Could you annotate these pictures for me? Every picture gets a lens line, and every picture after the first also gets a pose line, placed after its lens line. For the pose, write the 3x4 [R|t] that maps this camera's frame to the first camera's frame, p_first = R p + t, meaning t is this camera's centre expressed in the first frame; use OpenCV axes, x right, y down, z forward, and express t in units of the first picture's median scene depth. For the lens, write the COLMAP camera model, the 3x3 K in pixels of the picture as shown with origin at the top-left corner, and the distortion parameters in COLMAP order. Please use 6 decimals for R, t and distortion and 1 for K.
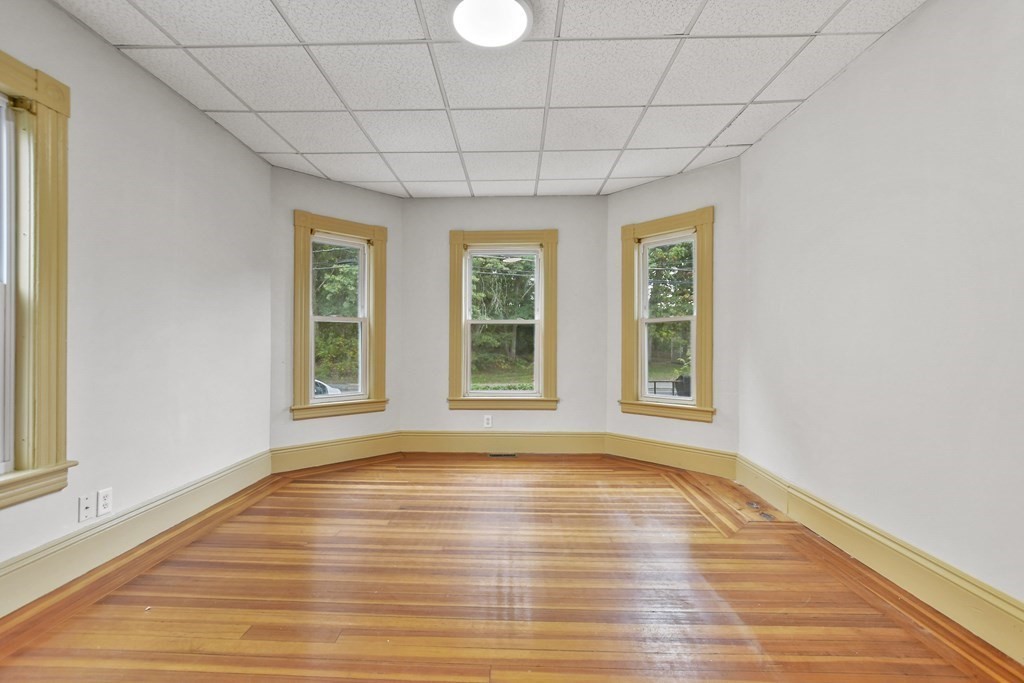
lens RADIAL K [[449.3, 0, 508.1], [0, 449.3, 342.9], [0, 0, 1]] dist [-0.014795, 0.004734]
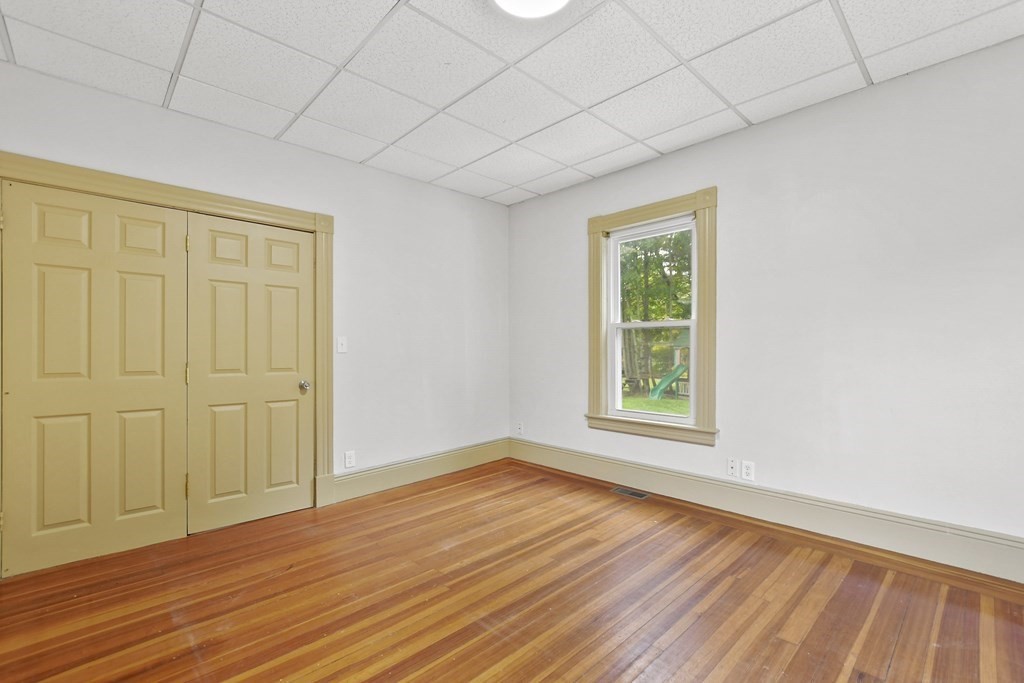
lens RADIAL K [[449.3, 0, 509.0], [0, 449.3, 345.8], [0, 0, 1]] dist [-0.014795, 0.004734]
pose [[-0.706387, -0.001503, -0.707824, 0.537506], [0.007051, 0.999933, -0.009160, -0.012511], [0.707791, -0.011461, -0.706329, 1.393498]]
